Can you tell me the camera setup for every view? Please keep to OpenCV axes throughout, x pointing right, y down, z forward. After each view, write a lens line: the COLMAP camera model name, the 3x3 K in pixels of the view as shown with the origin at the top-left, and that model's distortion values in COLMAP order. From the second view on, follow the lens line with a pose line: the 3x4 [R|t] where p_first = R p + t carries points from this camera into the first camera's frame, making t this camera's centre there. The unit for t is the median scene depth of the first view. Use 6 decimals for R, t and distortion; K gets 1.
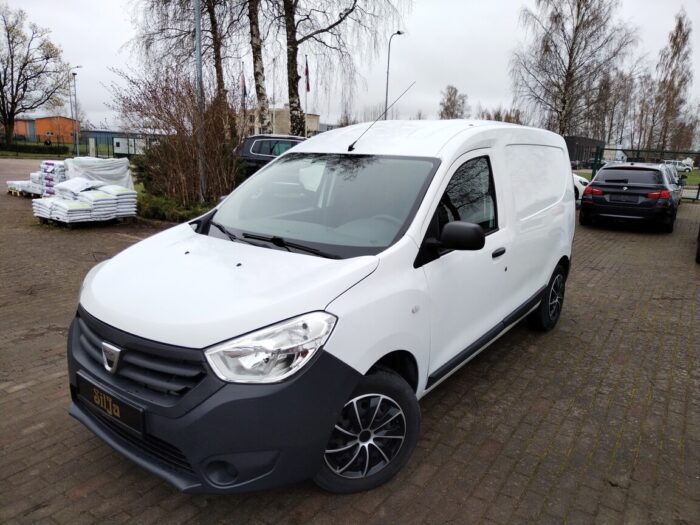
lens RADIAL K [[507.6, 0, 350.0], [0, 507.6, 262.5], [0, 0, 1]] dist [0.026533, -0.023605]
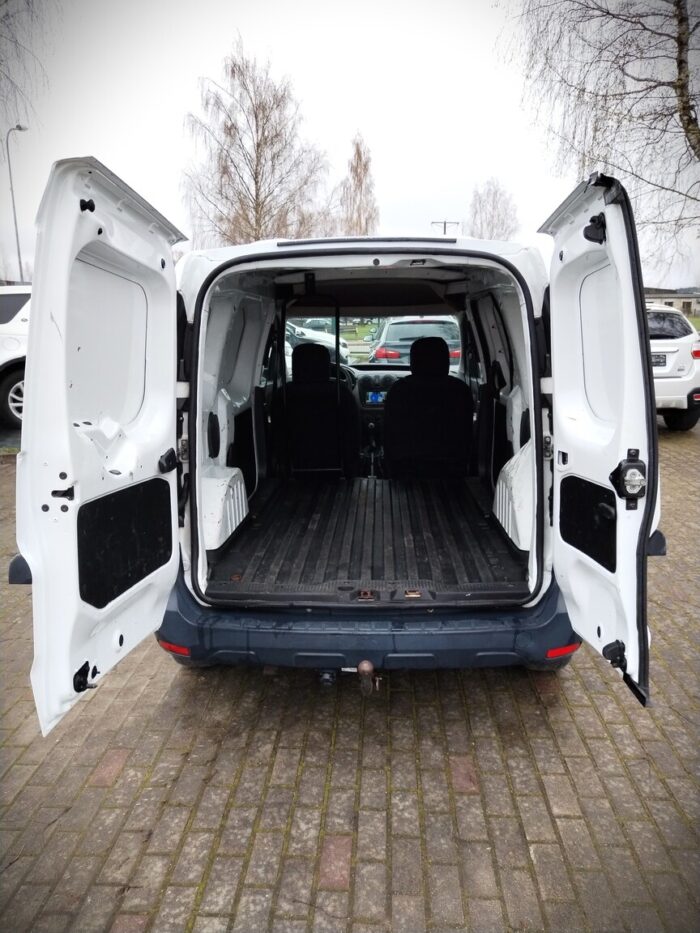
lens RADIAL K [[680.8, 0, 350.0], [0, 680.8, 466.5], [0, 0, 1]] dist [0.022977, -0.022585]
pose [[0.855527, -0.153444, 0.494499, -0.028406], [0.146531, 0.987785, 0.053001, -0.009509], [-0.496592, 0.027116, 0.867561, 0.040051]]
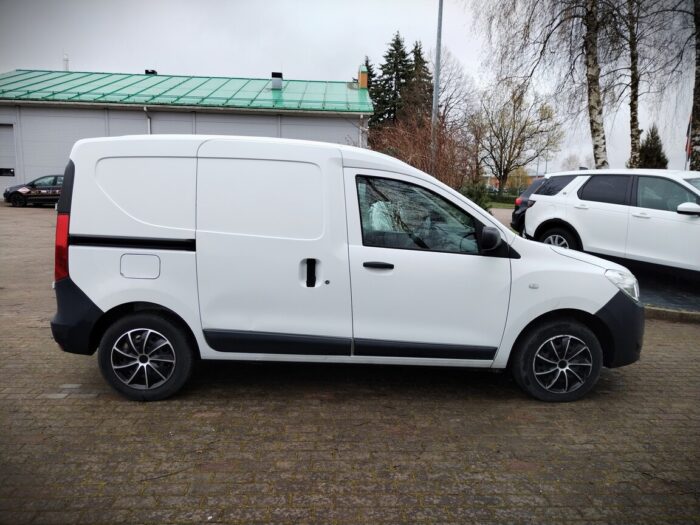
lens RADIAL K [[507.6, 0, 350.0], [0, 507.6, 262.5], [0, 0, 1]] dist [0.026533, -0.023605]
pose [[0.594218, 0.098224, -0.798284, 0.111643], [-0.177778, 0.984006, -0.011257, -0.009188], [0.784410, 0.148606, 0.602177, 0.068642]]
